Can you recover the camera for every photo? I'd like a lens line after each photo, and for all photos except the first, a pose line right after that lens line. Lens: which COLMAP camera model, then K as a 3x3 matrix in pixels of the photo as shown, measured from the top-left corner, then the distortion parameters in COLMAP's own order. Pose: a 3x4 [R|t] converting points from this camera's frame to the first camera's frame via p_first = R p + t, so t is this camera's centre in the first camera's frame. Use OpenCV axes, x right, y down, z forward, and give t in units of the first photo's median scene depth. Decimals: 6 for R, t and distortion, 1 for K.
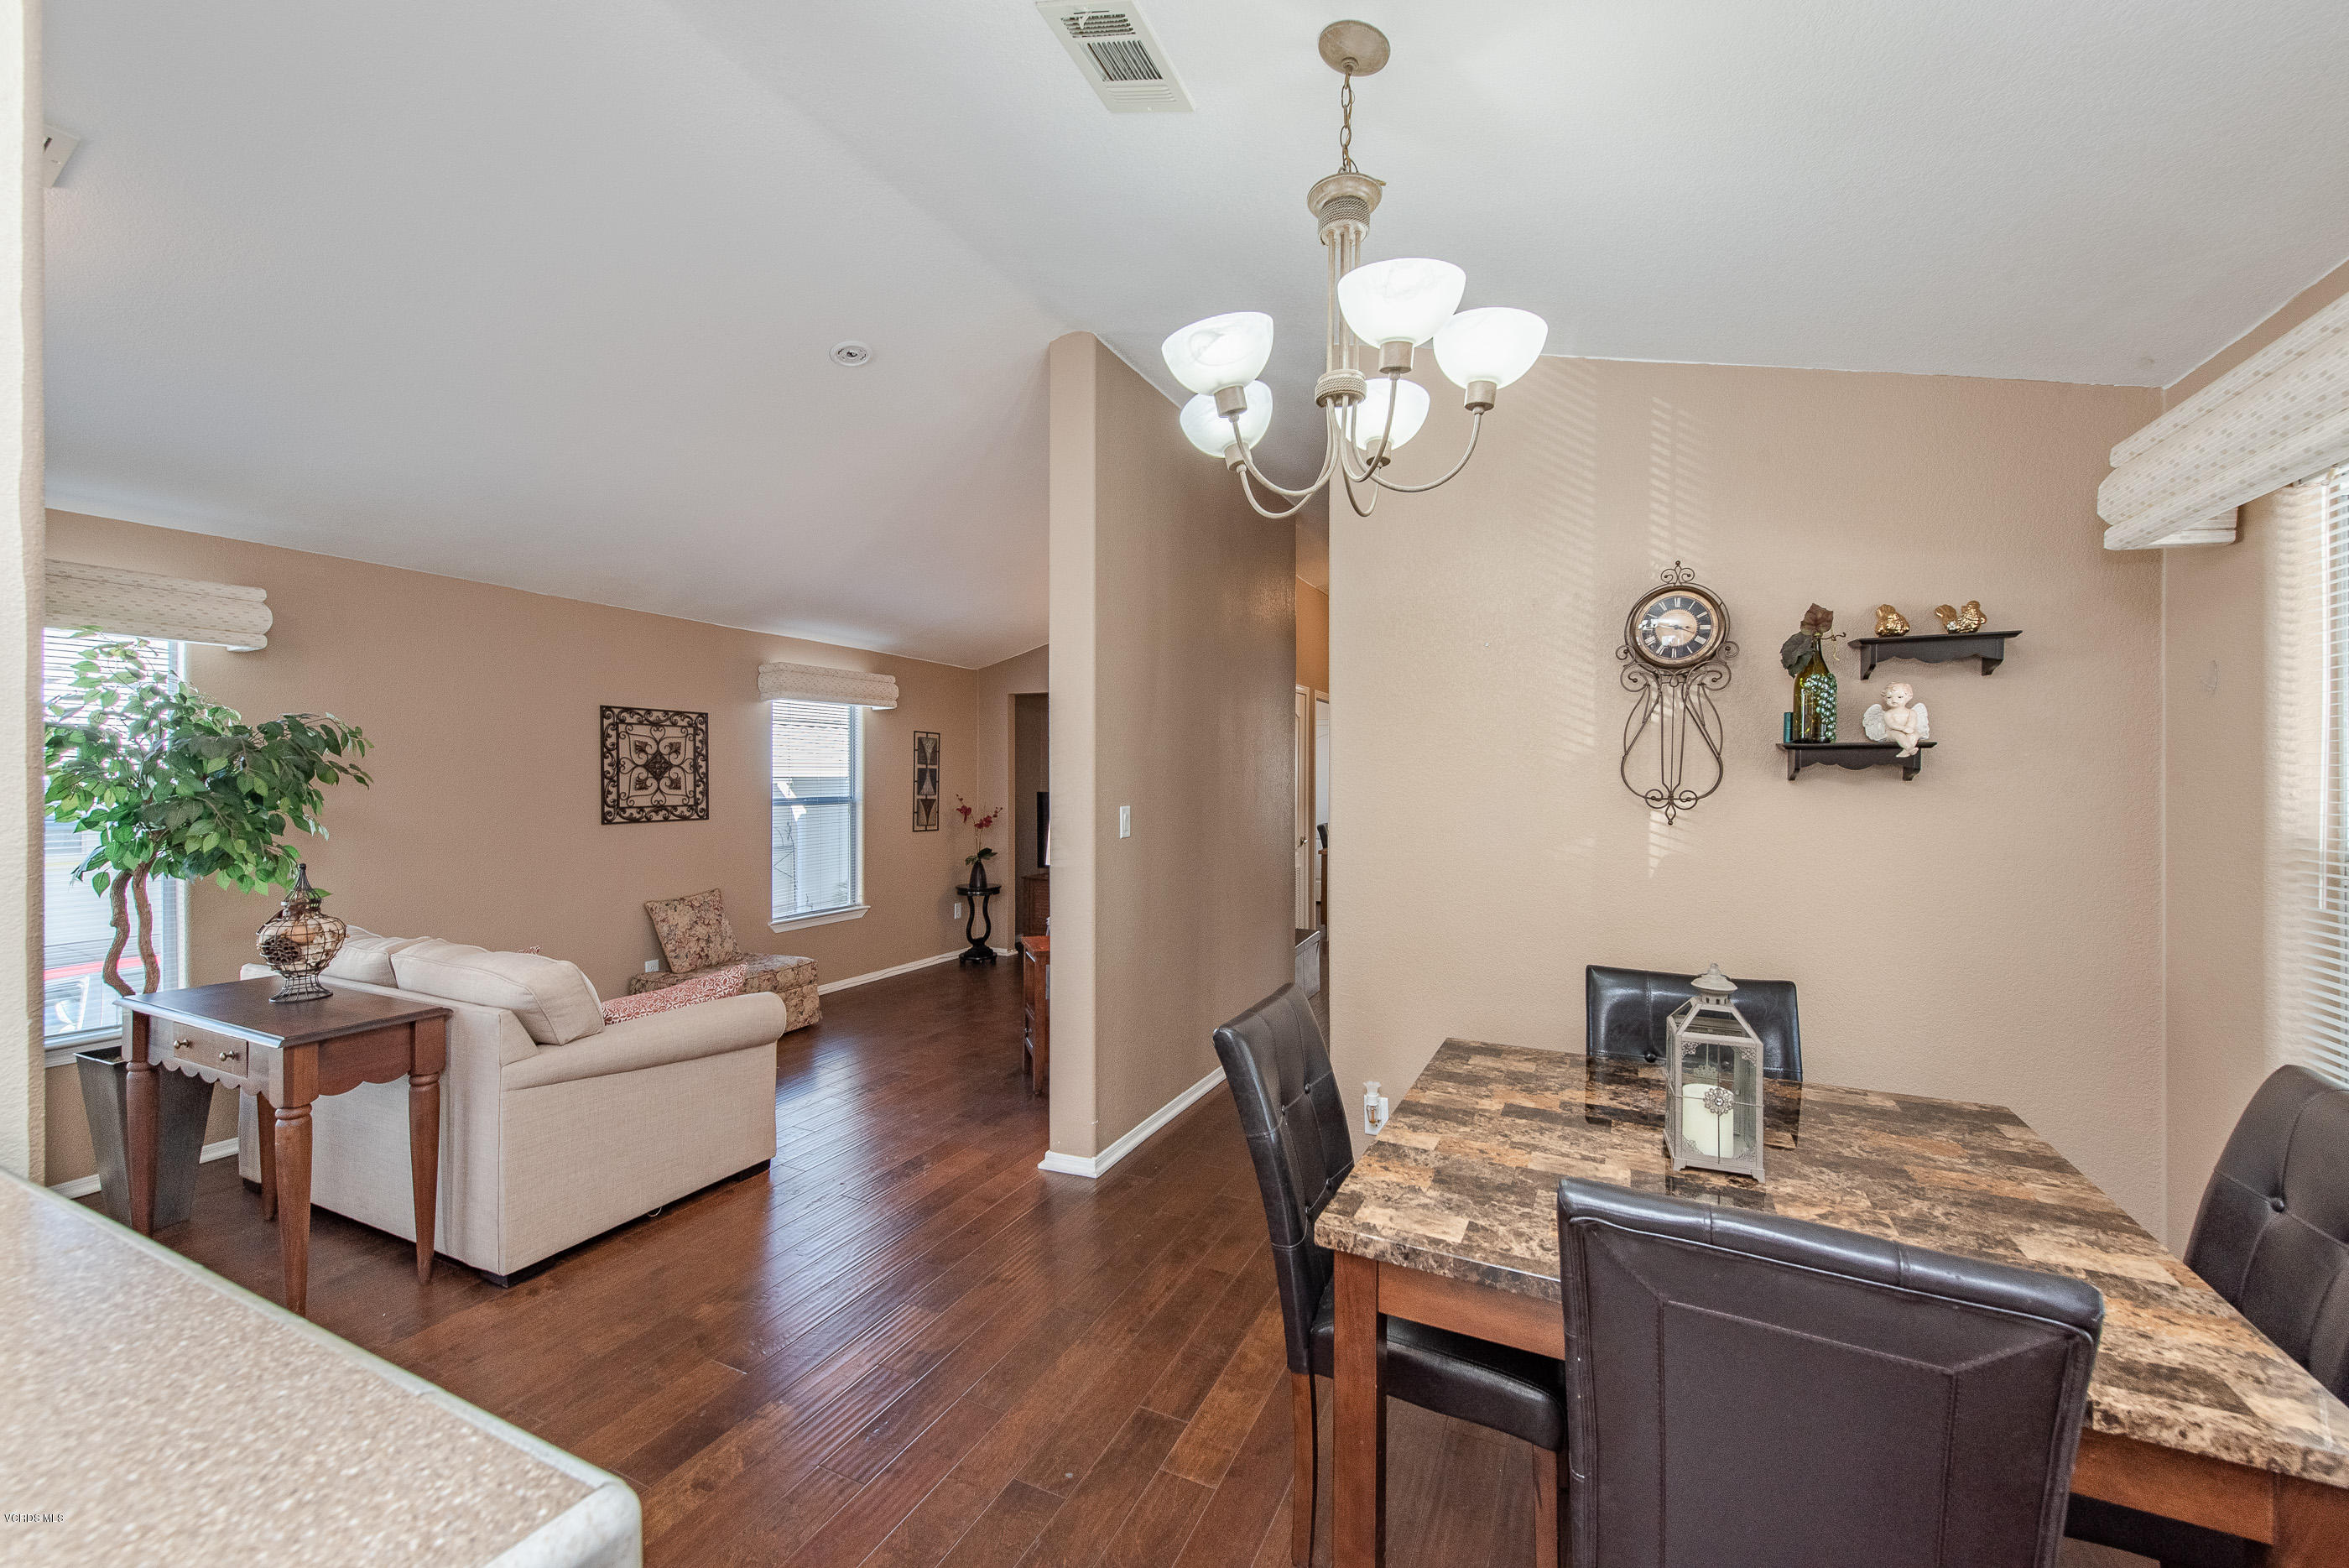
lens RADIAL K [[934.6, 0, 1171.1], [0, 934.6, 794.3], [0, 0, 1]] dist [-0.001938, -0.000533]
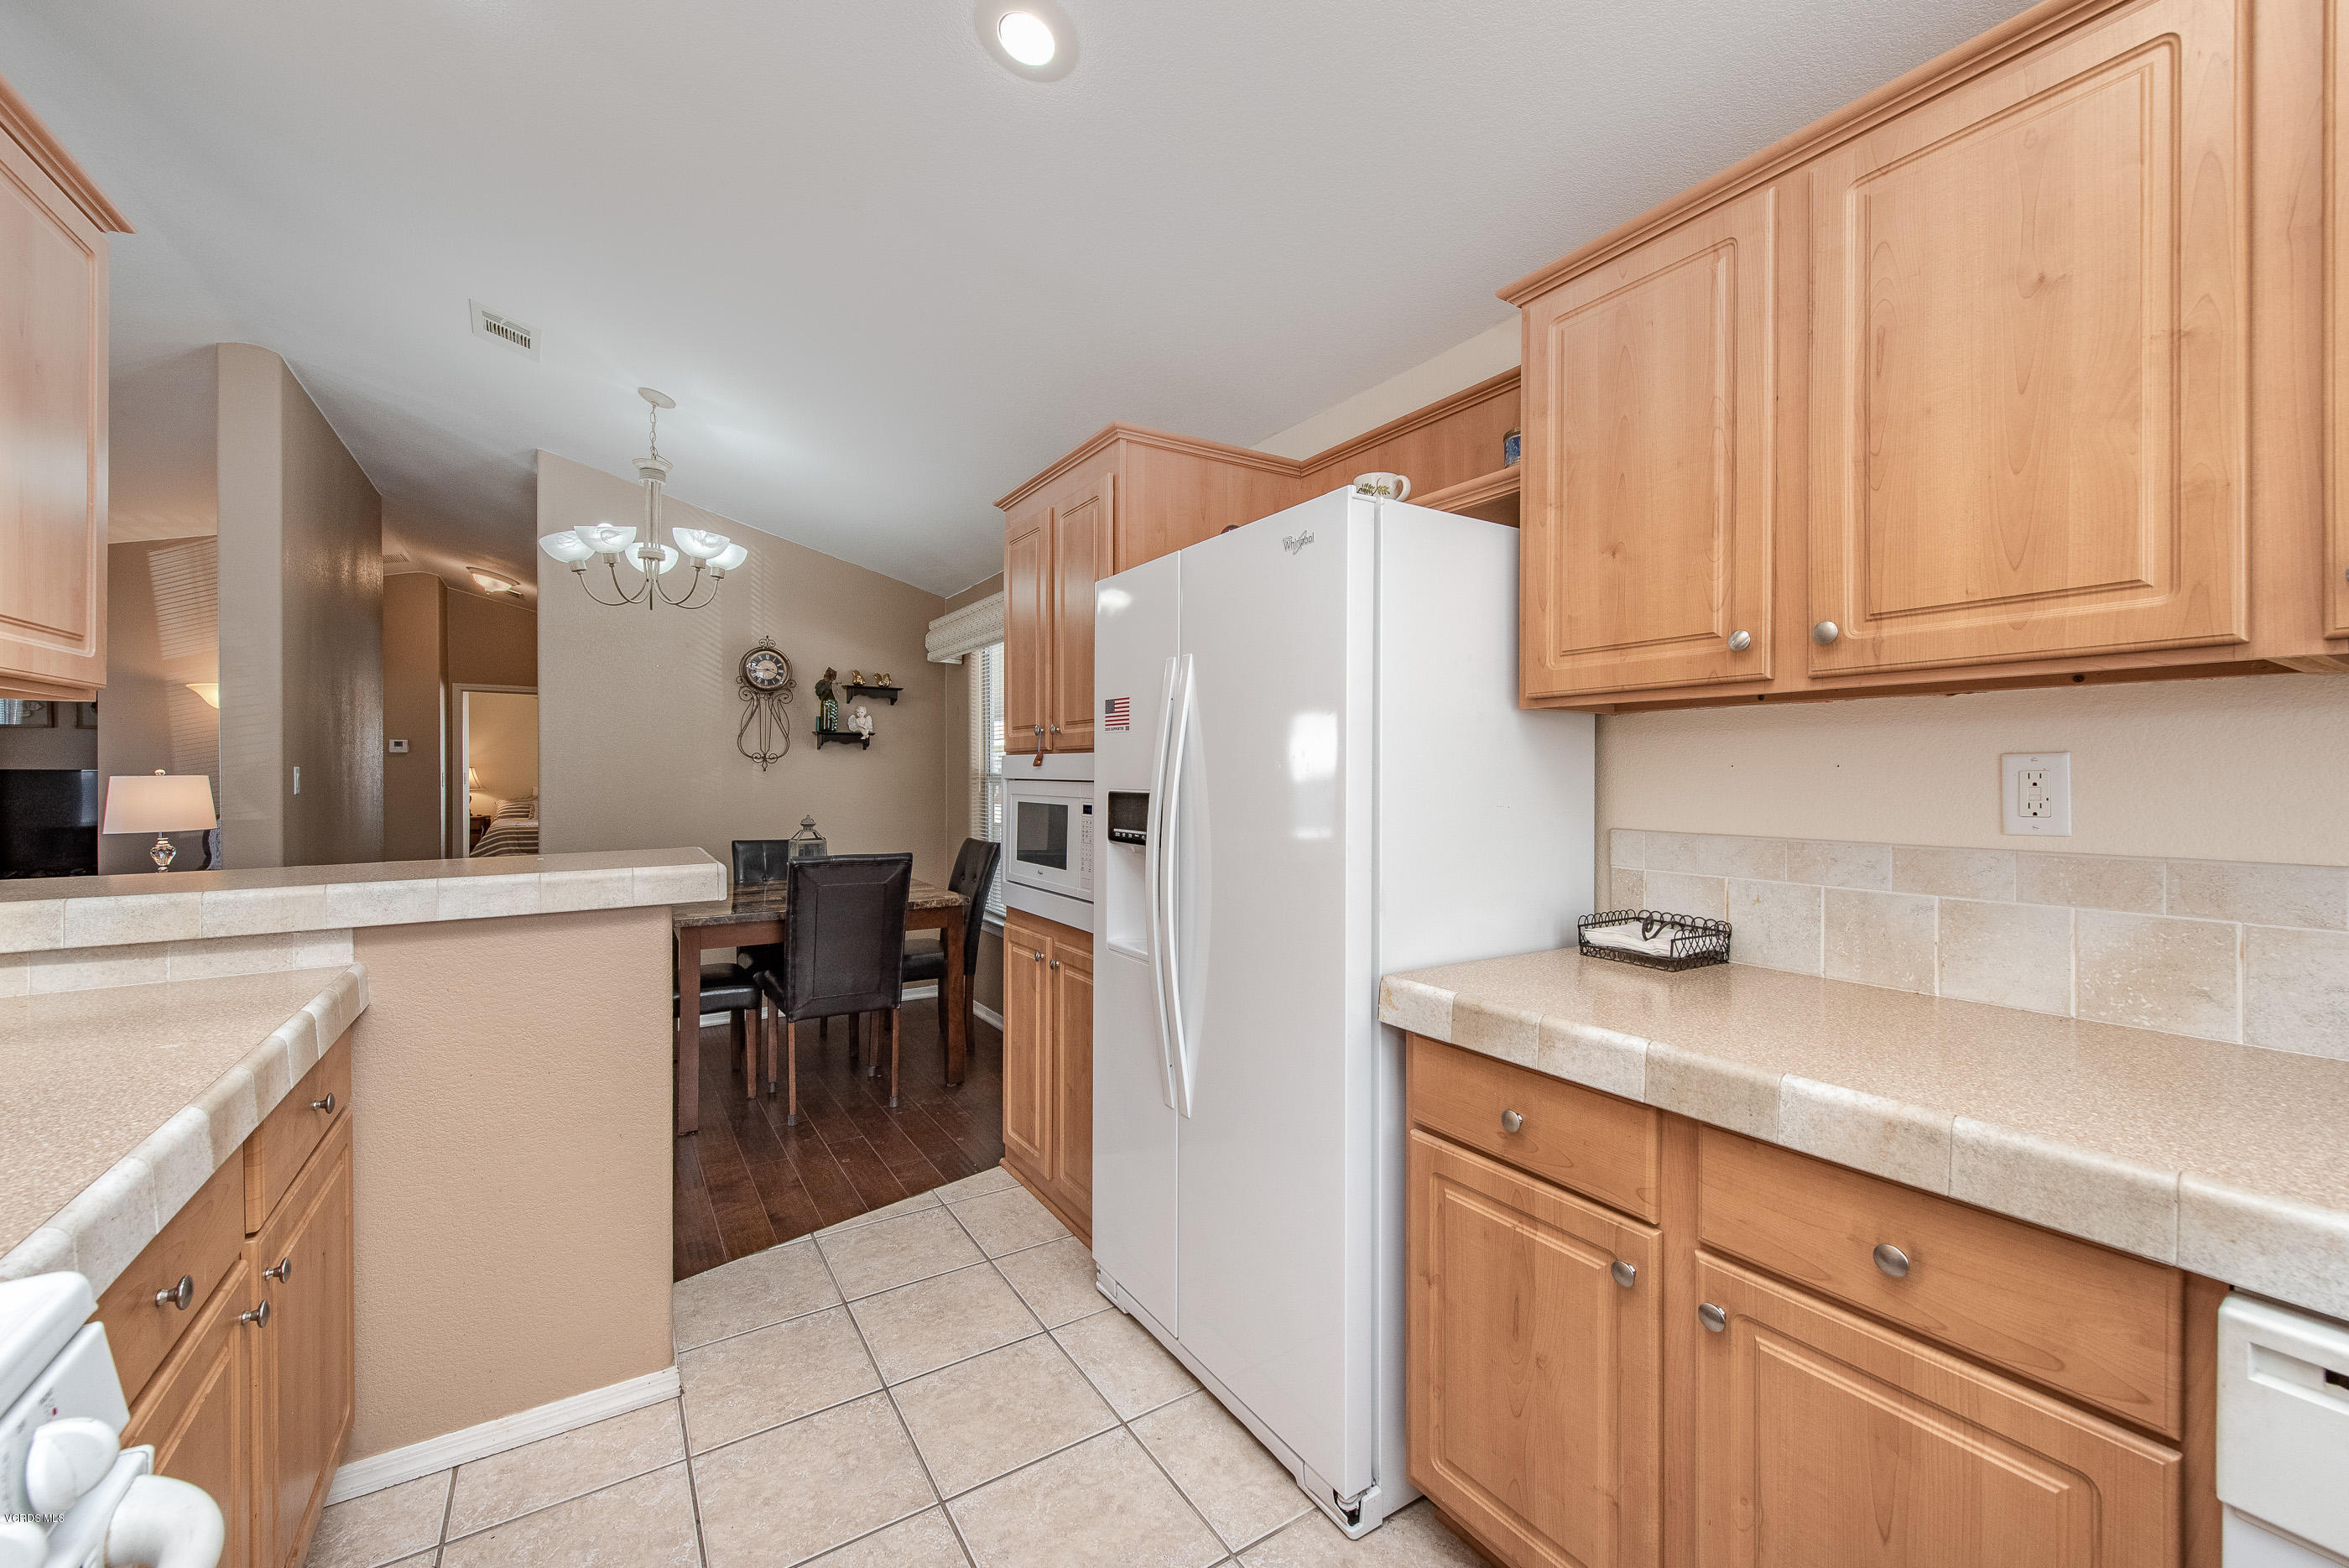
lens RADIAL K [[934.6, 0, 1176.5], [0, 934.6, 769.6], [0, 0, 1]] dist [-0.001938, -0.000533]
pose [[0.518871, -0.007828, 0.854817, -0.741417], [0.005609, 0.999968, 0.005753, 0.024689], [-0.854834, 0.001809, 0.518898, -0.805405]]
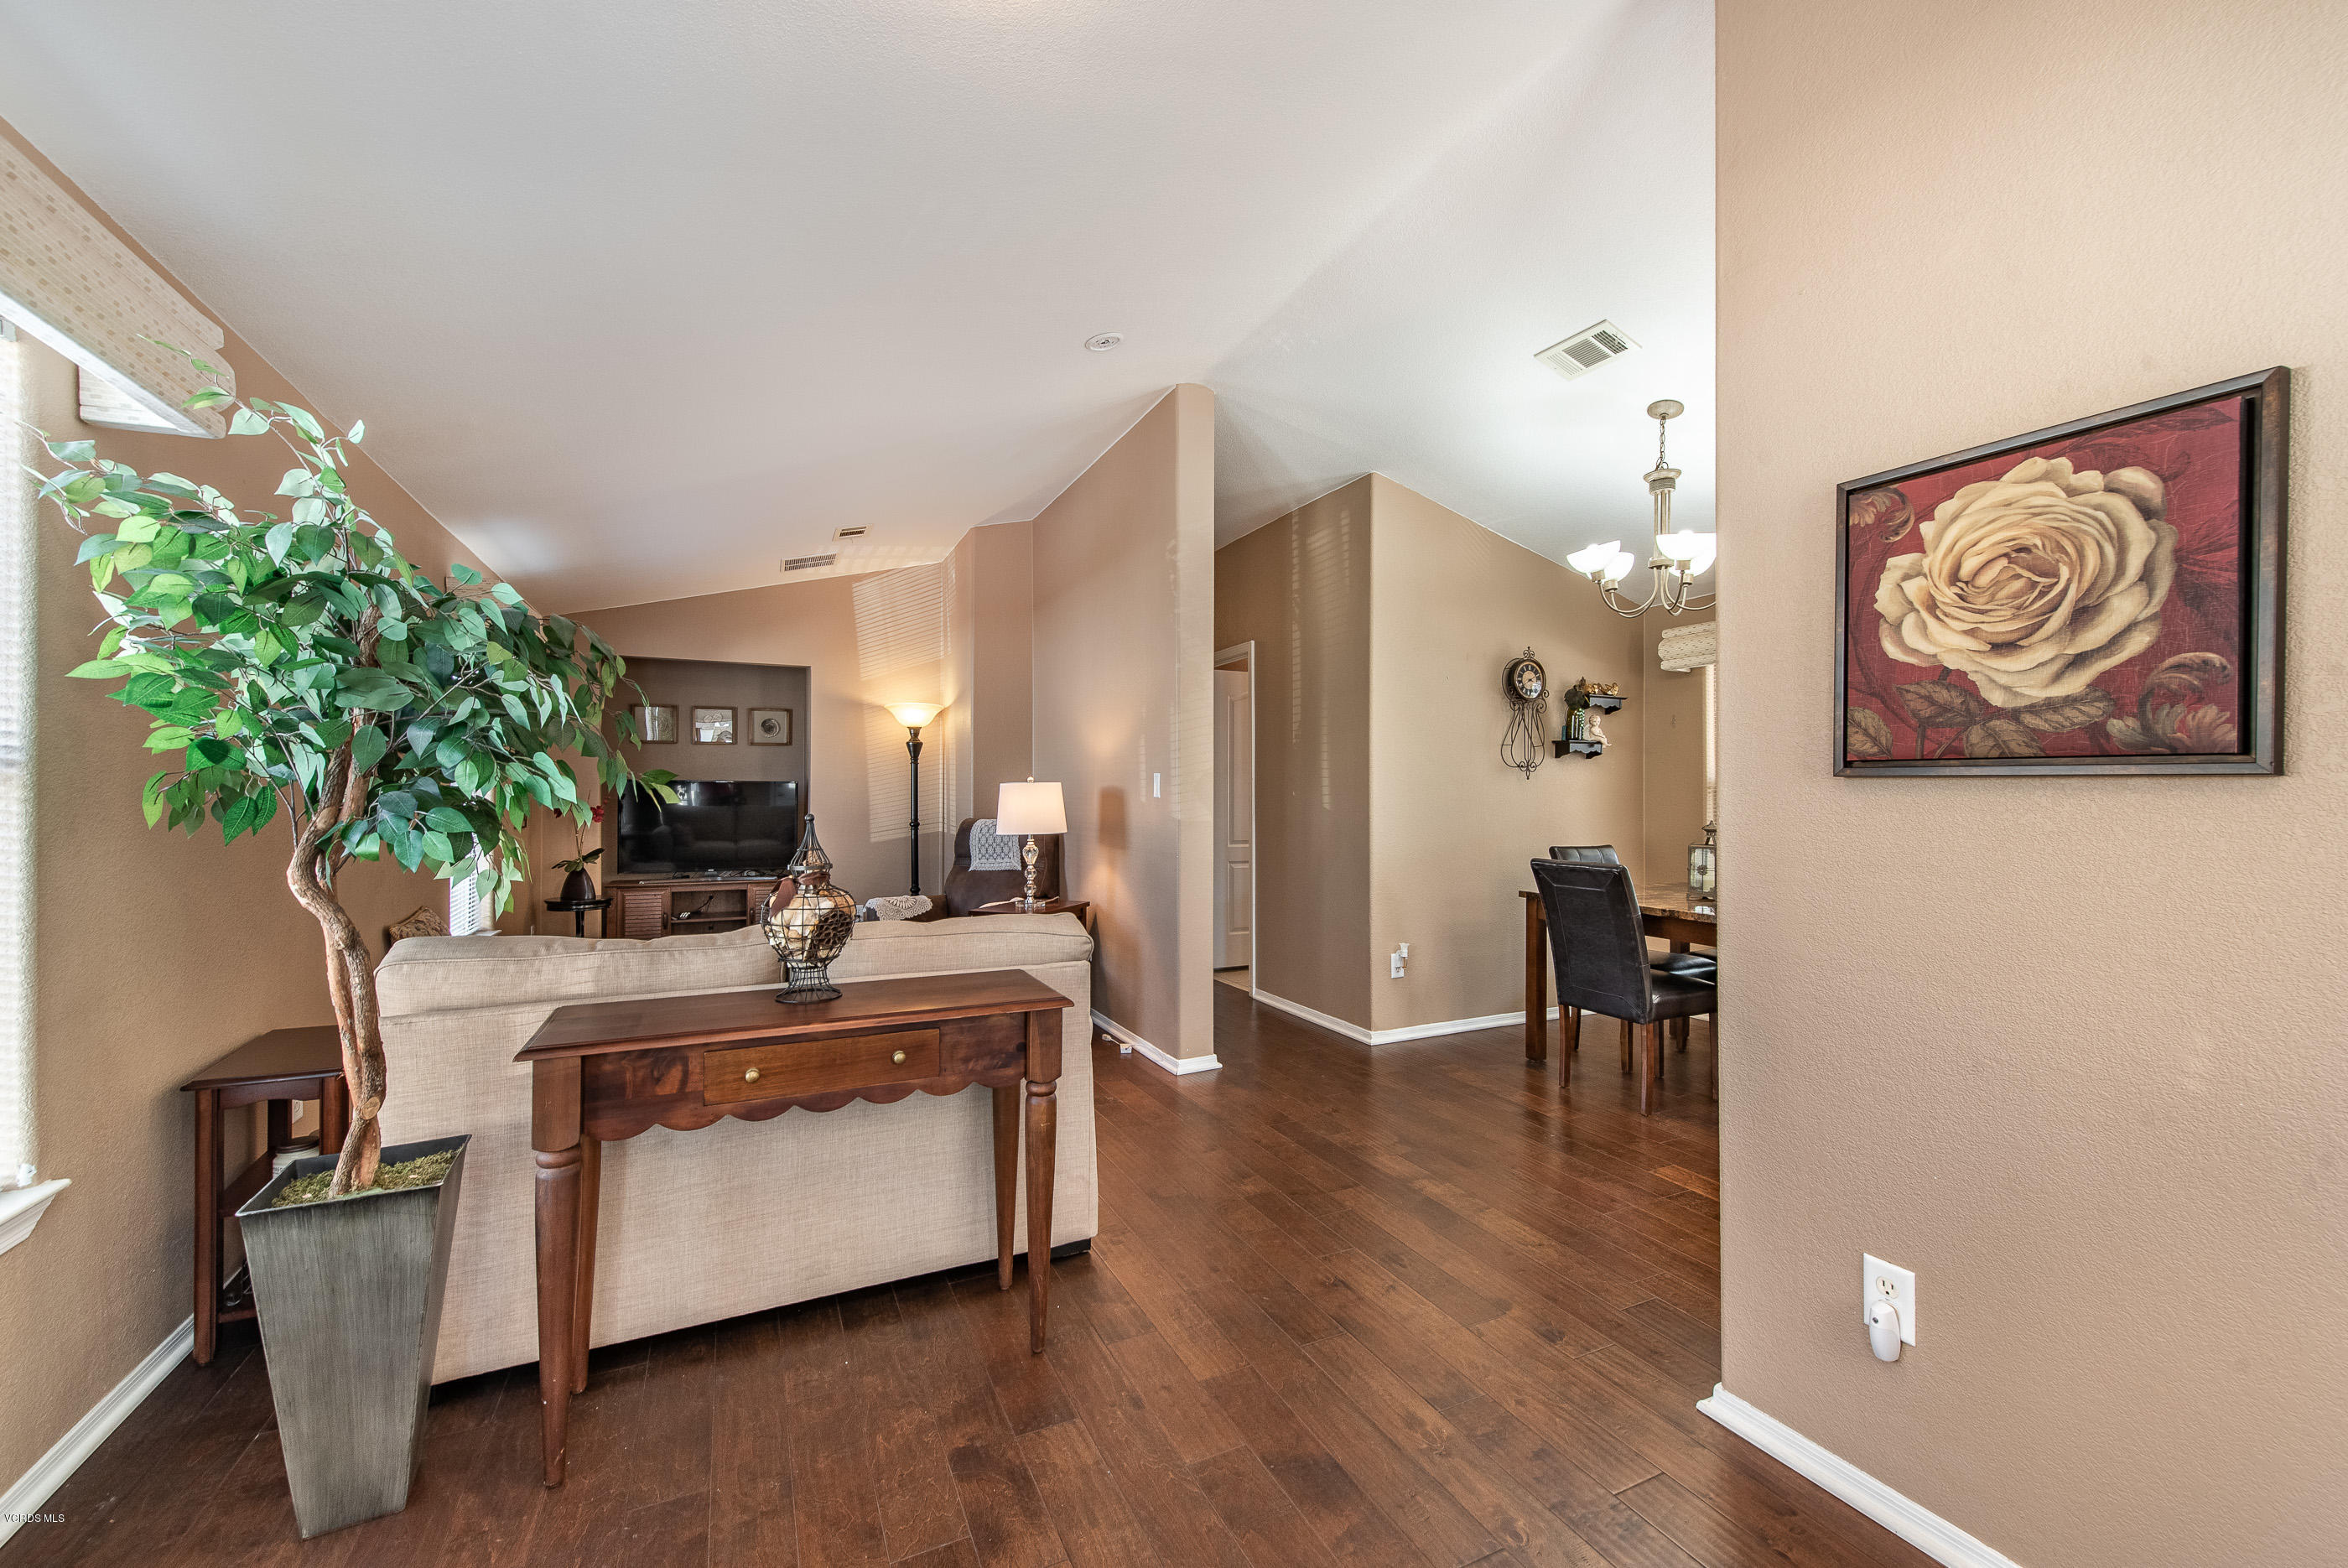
lens RADIAL K [[934.2, 0, 1167.6], [0, 934.2, 793.5], [0, 0, 1]] dist [-0.001938, -0.000533]
pose [[0.629783, -0.002805, 0.776766, -1.598459], [0.003927, 0.999992, 0.000428, 0.059655], [-0.776761, 0.002781, 0.629789, 0.382152]]
